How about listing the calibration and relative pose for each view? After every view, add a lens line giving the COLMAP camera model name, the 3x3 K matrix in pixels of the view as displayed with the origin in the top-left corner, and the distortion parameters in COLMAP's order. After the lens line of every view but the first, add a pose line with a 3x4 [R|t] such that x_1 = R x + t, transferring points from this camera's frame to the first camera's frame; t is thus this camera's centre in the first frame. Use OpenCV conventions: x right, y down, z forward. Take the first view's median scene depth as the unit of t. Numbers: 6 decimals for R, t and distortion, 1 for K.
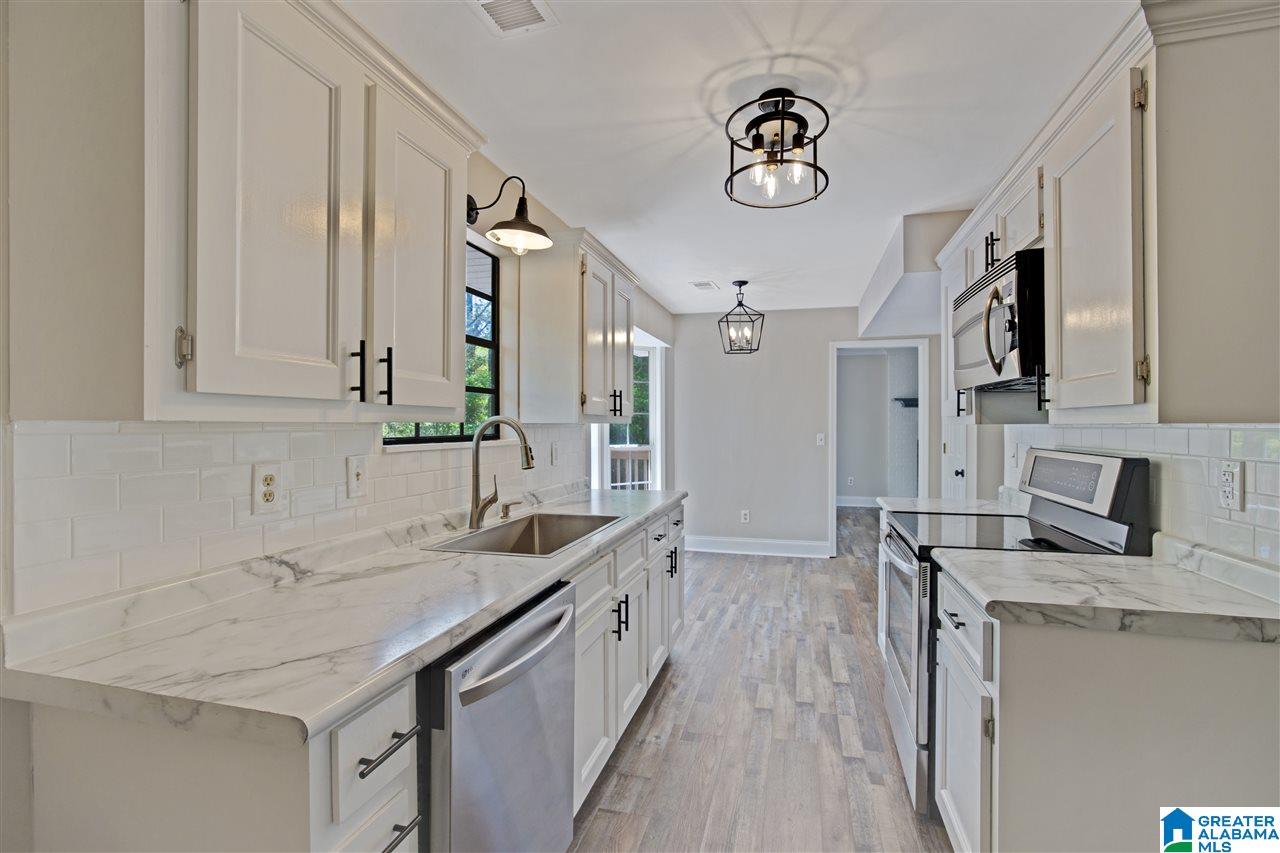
lens RADIAL K [[559.5, 0, 643.7], [0, 559.5, 423.5], [0, 0, 1]] dist [-0.020728, 0.000473]
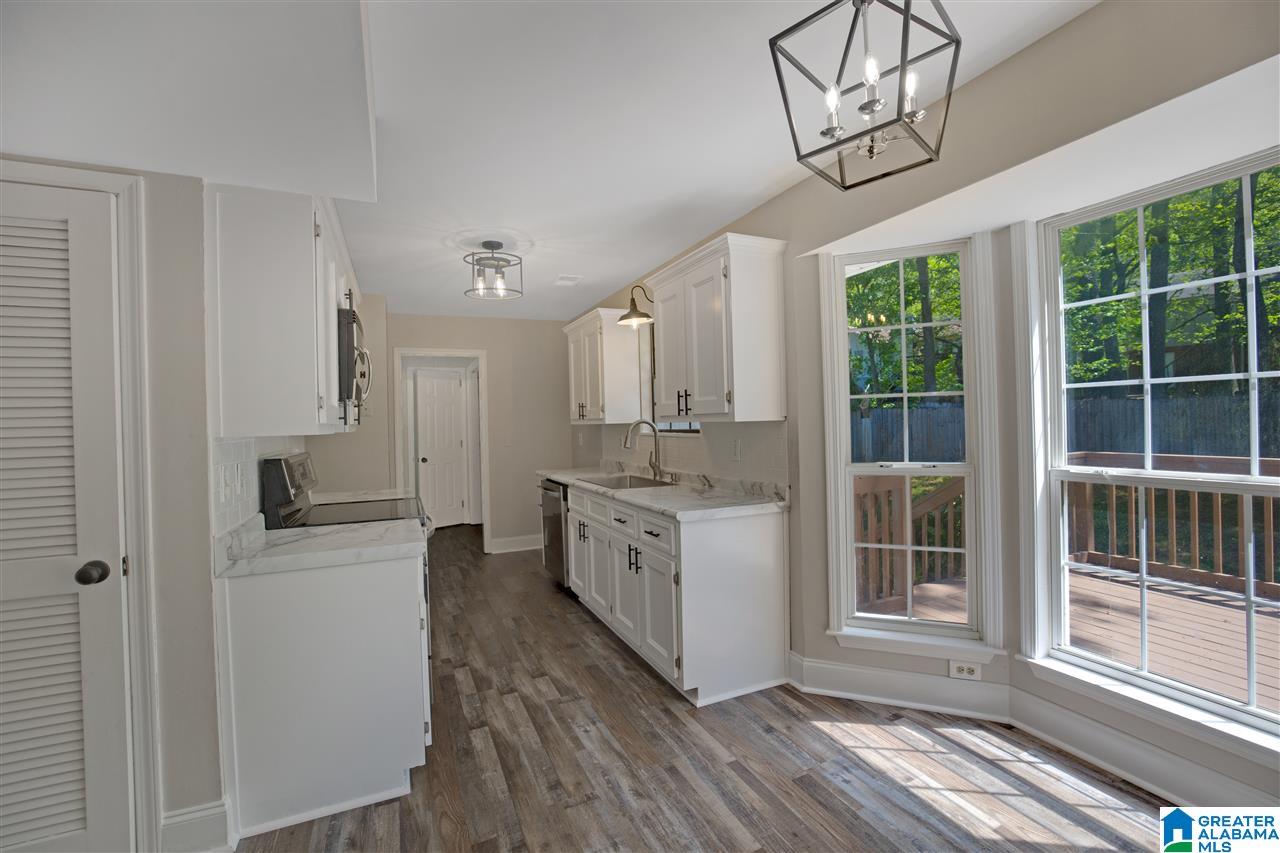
lens RADIAL K [[559.5, 0, 643.7], [0, 559.5, 423.5], [0, 0, 1]] dist [-0.020728, 0.000473]
pose [[-0.766839, 0.021714, -0.641472, 0.695726], [0.027393, 0.999624, 0.001091, -0.000283], [0.641255, -0.016736, -0.767146, 1.816734]]
